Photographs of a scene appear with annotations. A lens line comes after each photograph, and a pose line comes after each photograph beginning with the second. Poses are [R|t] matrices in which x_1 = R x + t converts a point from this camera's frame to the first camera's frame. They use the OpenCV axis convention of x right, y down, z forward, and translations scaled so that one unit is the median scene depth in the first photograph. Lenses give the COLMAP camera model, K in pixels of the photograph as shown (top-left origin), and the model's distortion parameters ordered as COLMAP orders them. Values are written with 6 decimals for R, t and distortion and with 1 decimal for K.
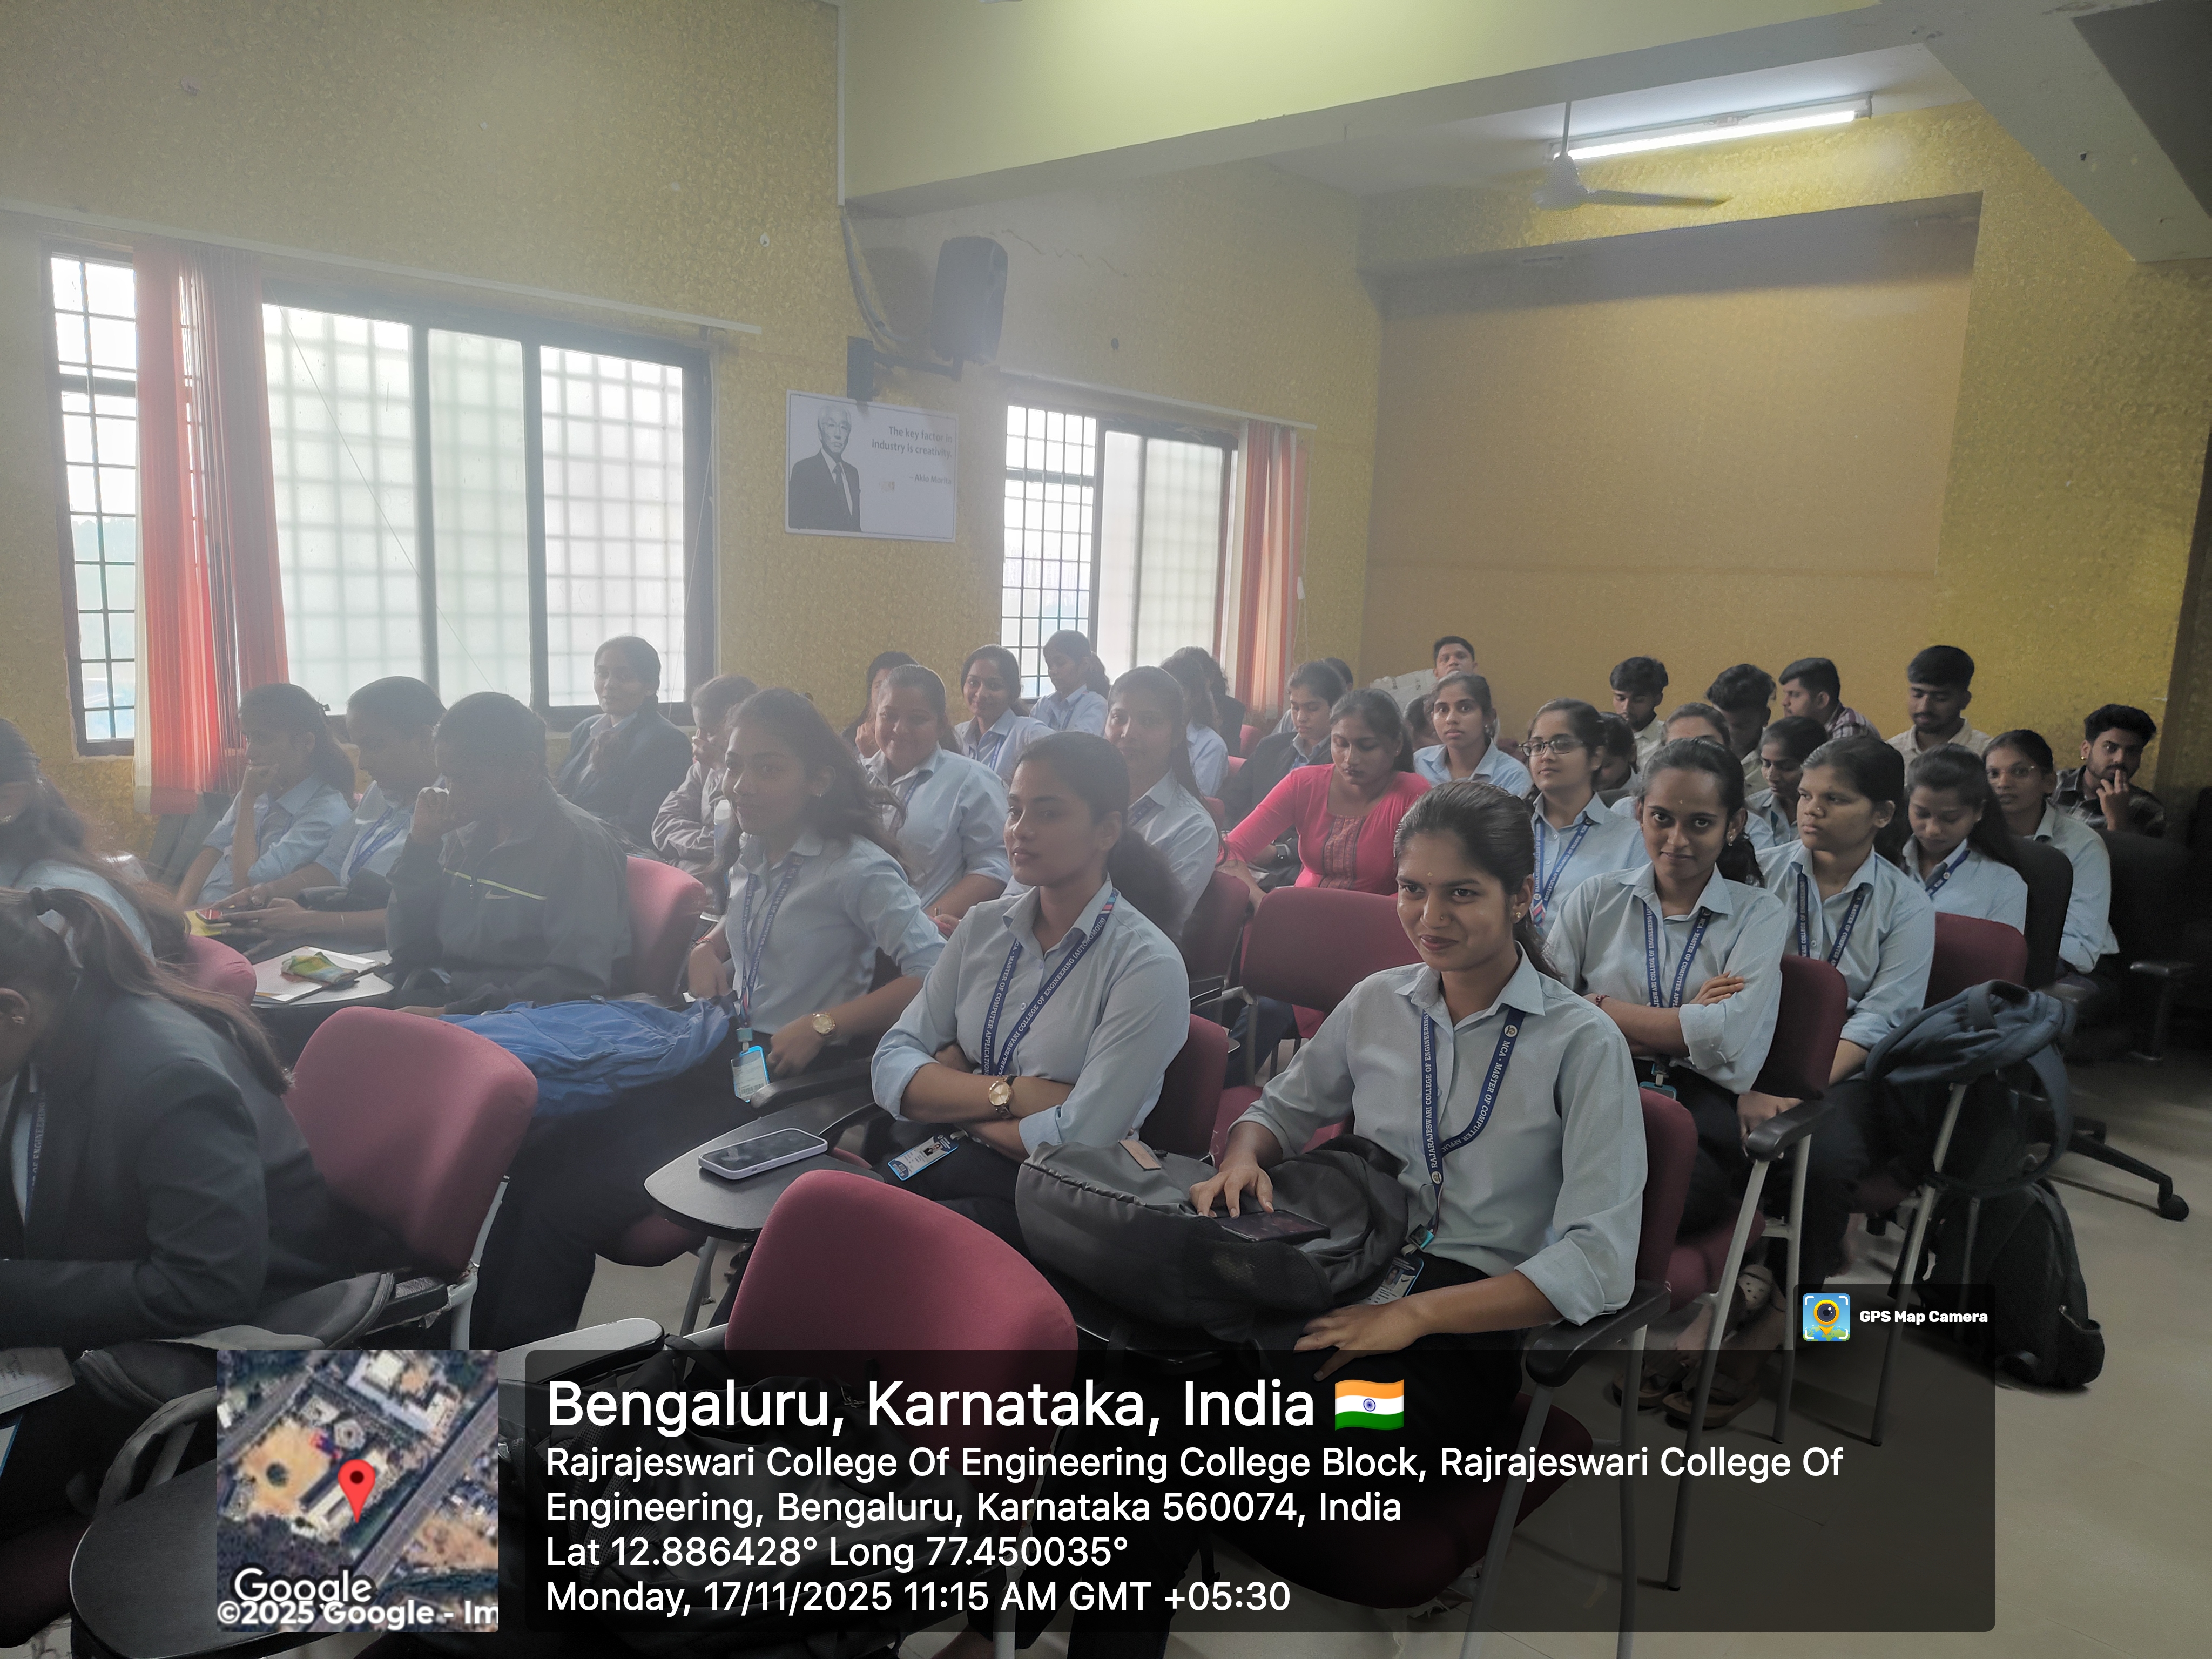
lens RADIAL K [[1538.2, 0, 1111.4], [0, 1538.2, 834.6], [0, 0, 1]] dist [0.042466, -0.043054]
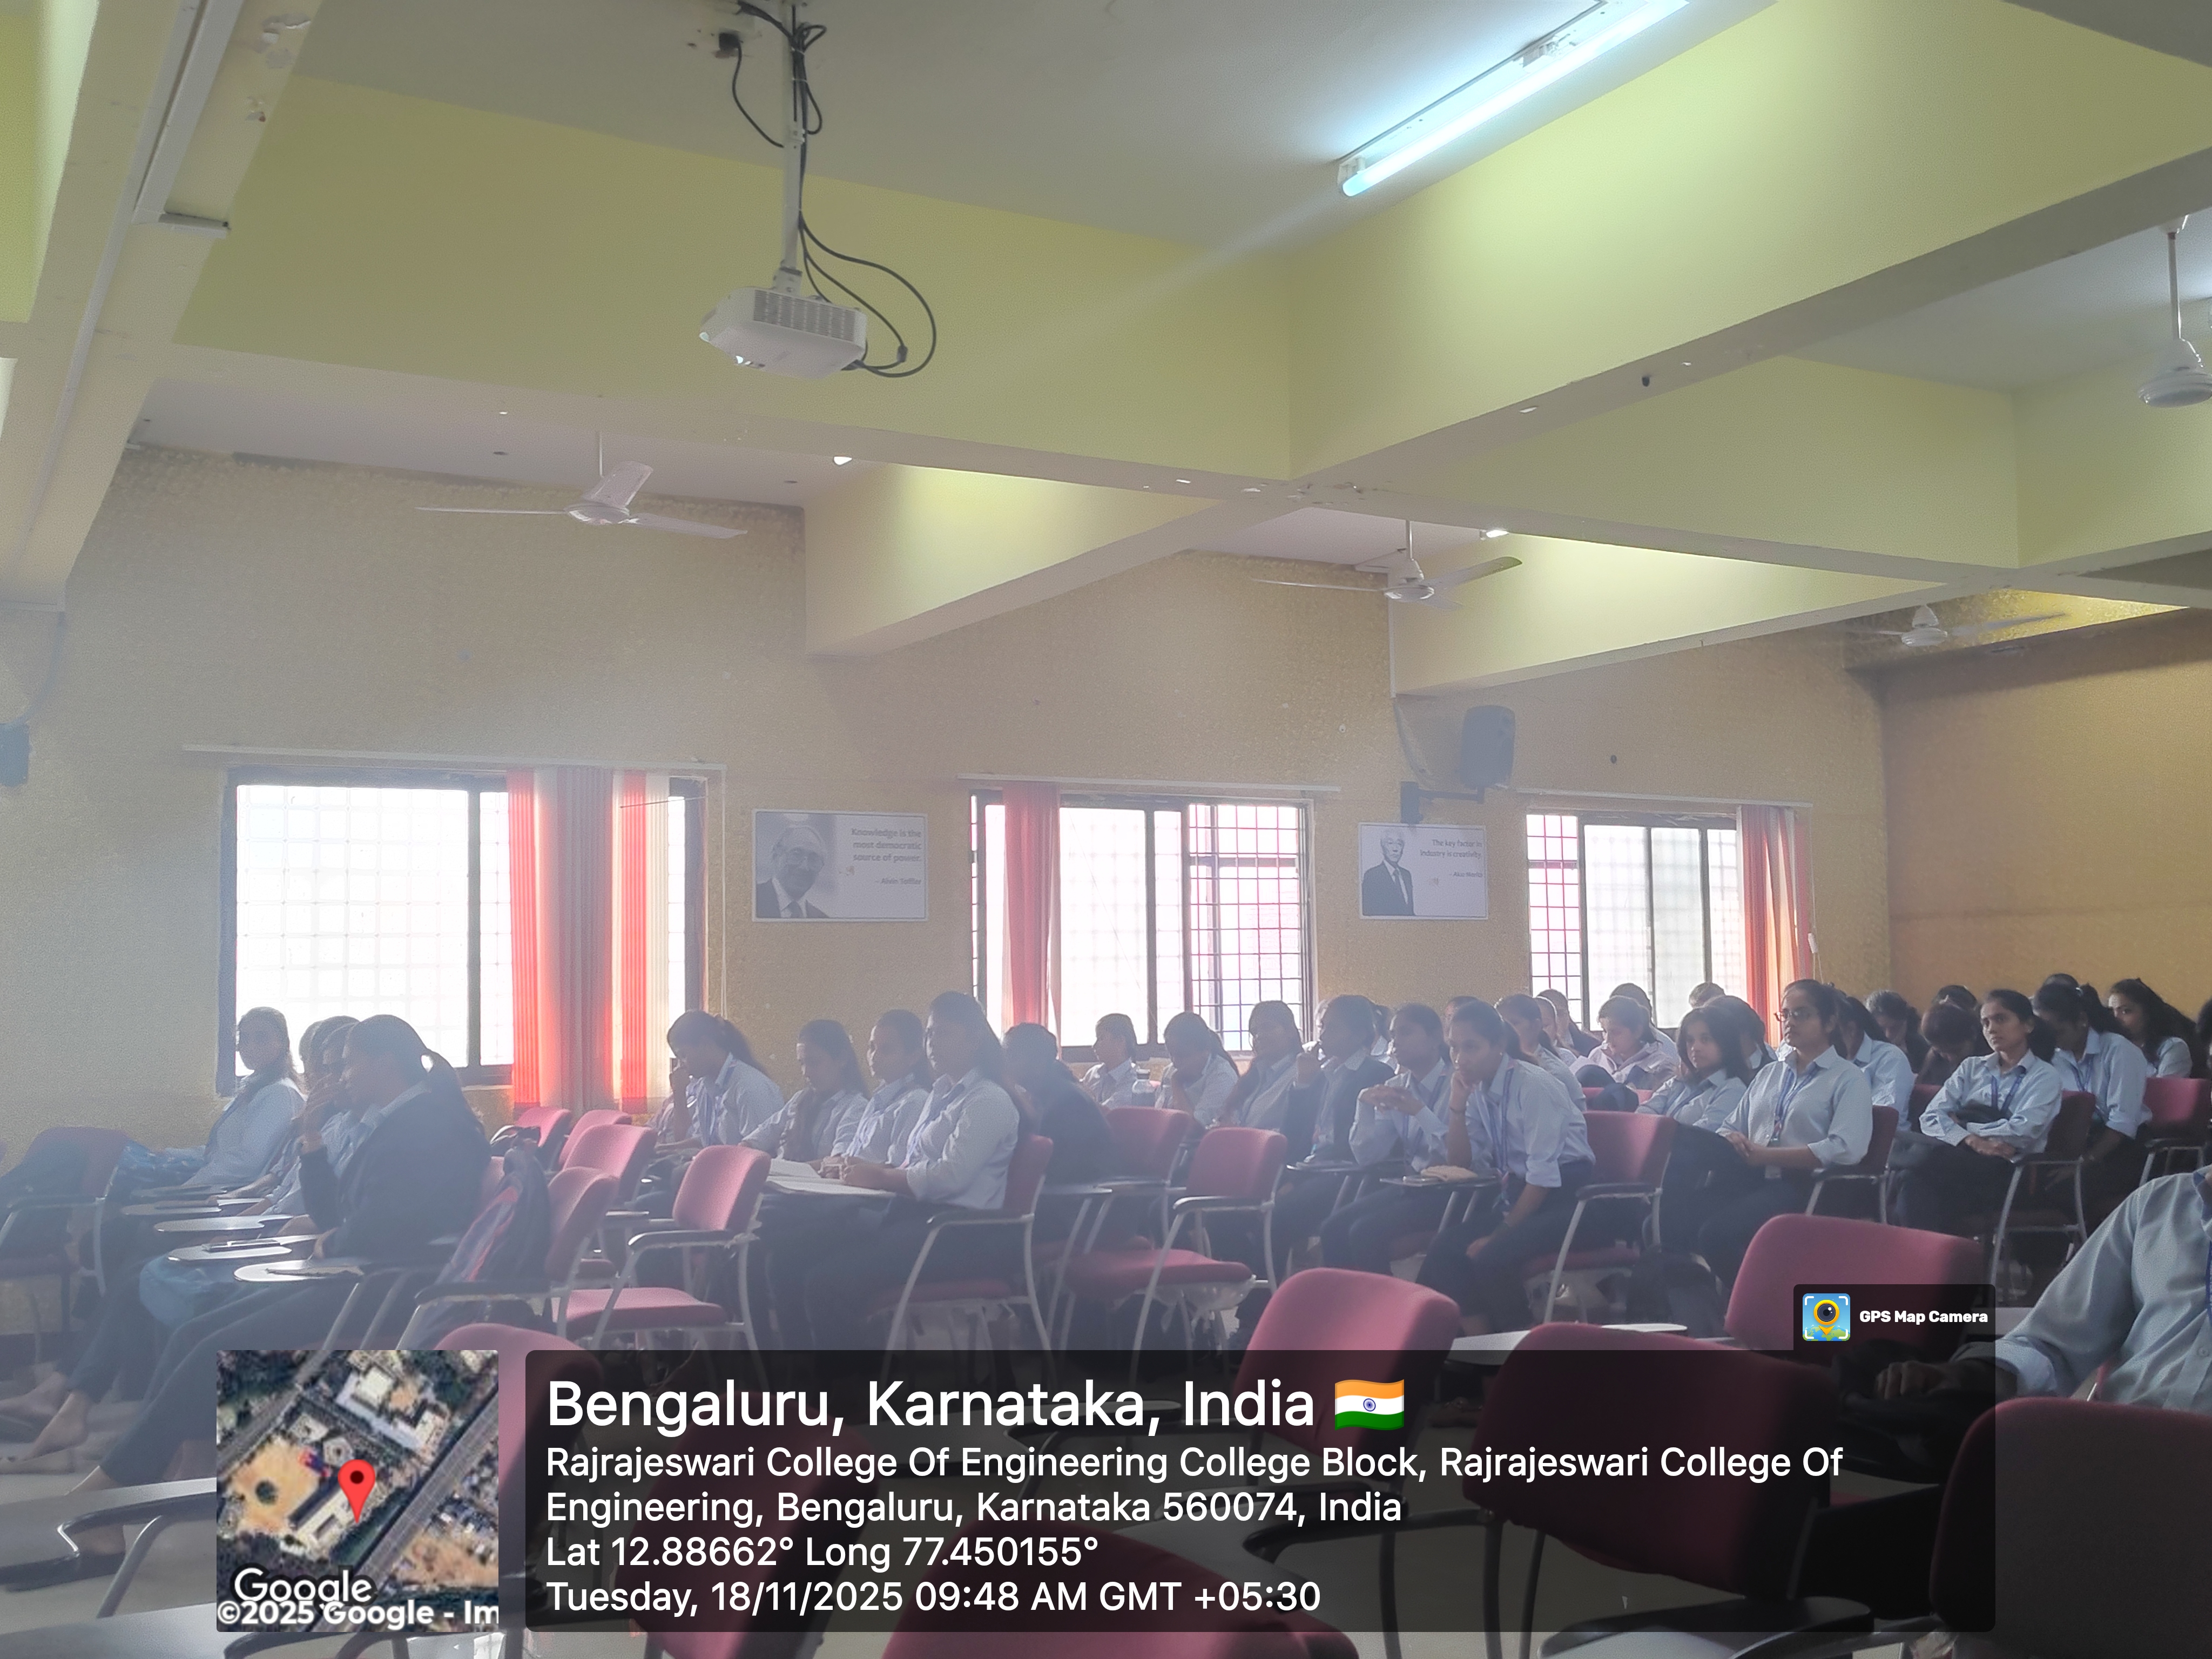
lens RADIAL K [[2154.9, 0, 1097.0], [0, 2154.9, 818.3], [0, 0, 1]] dist [0.040347, 0.000000]
pose [[0.942220, -0.080145, -0.325267, 0.205967], [-0.002276, 0.969406, -0.245454, 0.195219], [0.334988, 0.232012, 0.913211, -0.884691]]
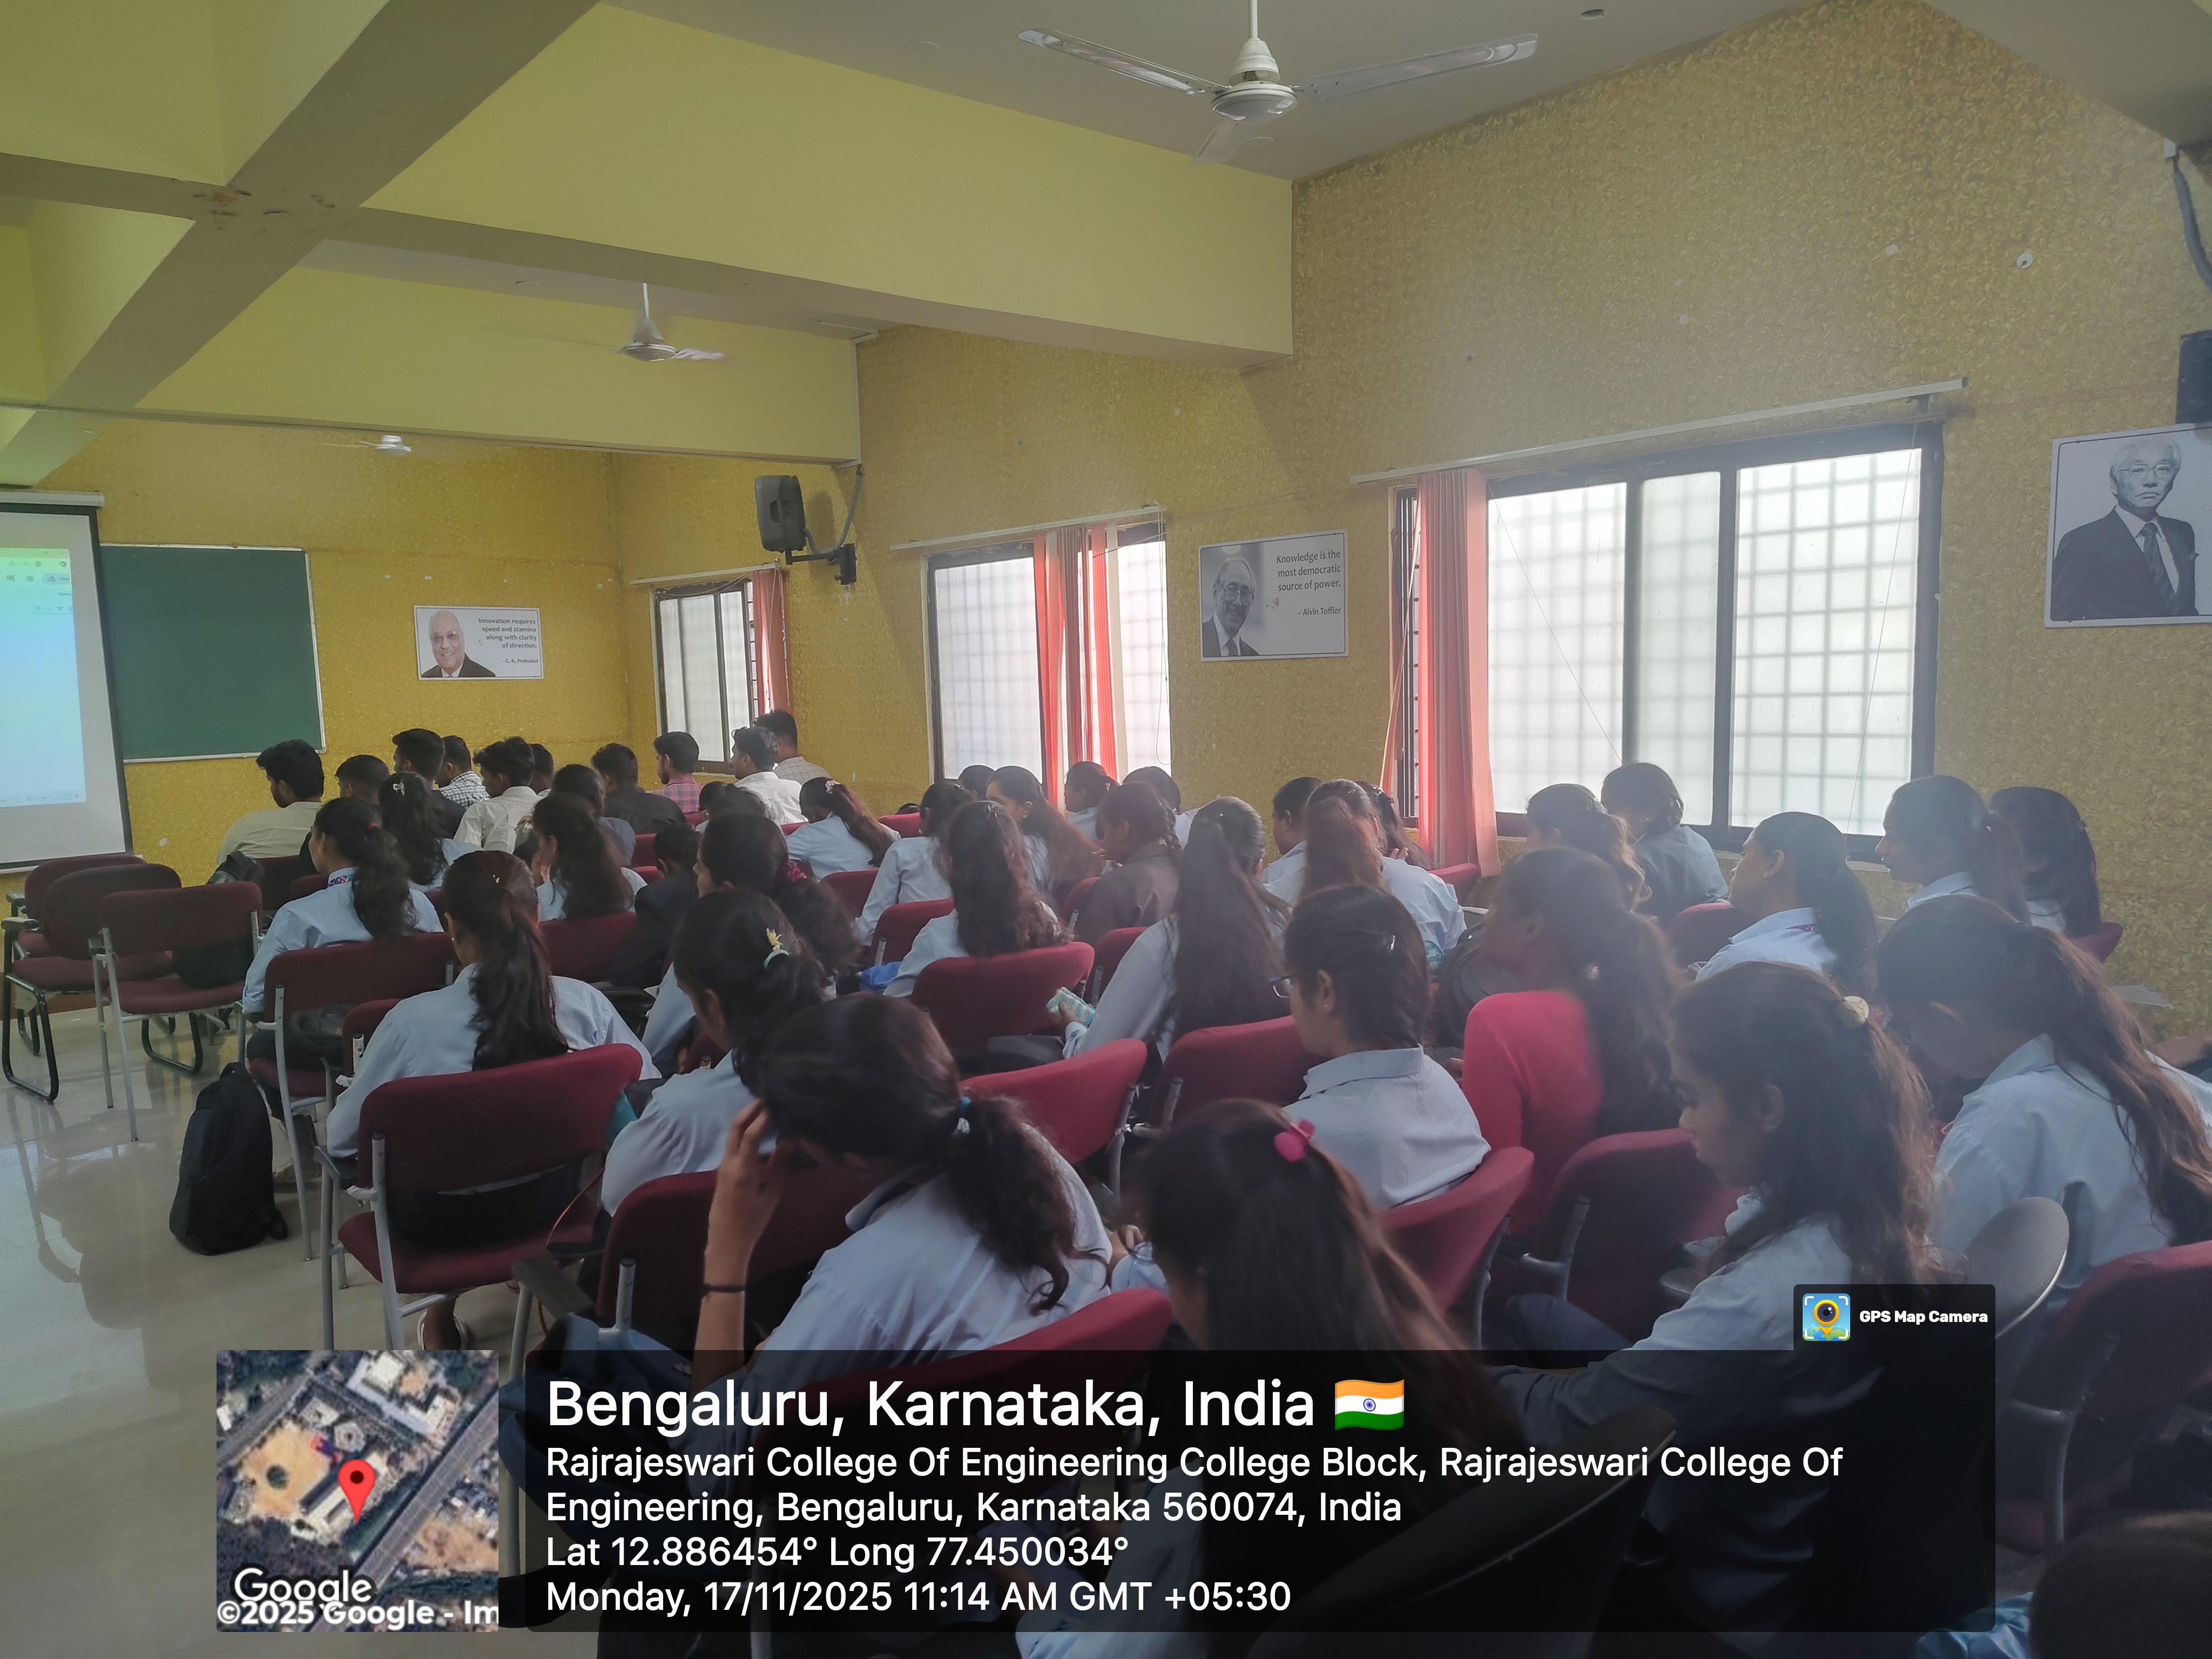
lens RADIAL K [[1538.2, 0, 1092.1], [0, 1538.2, 846.6], [0, 0, 1]] dist [0.042466, -0.043054]
pose [[-0.167303, 0.077647, -0.982843, 0.594785], [-0.144321, 0.984226, 0.102323, -0.097685], [0.975285, 0.158964, -0.153457, 0.655446]]
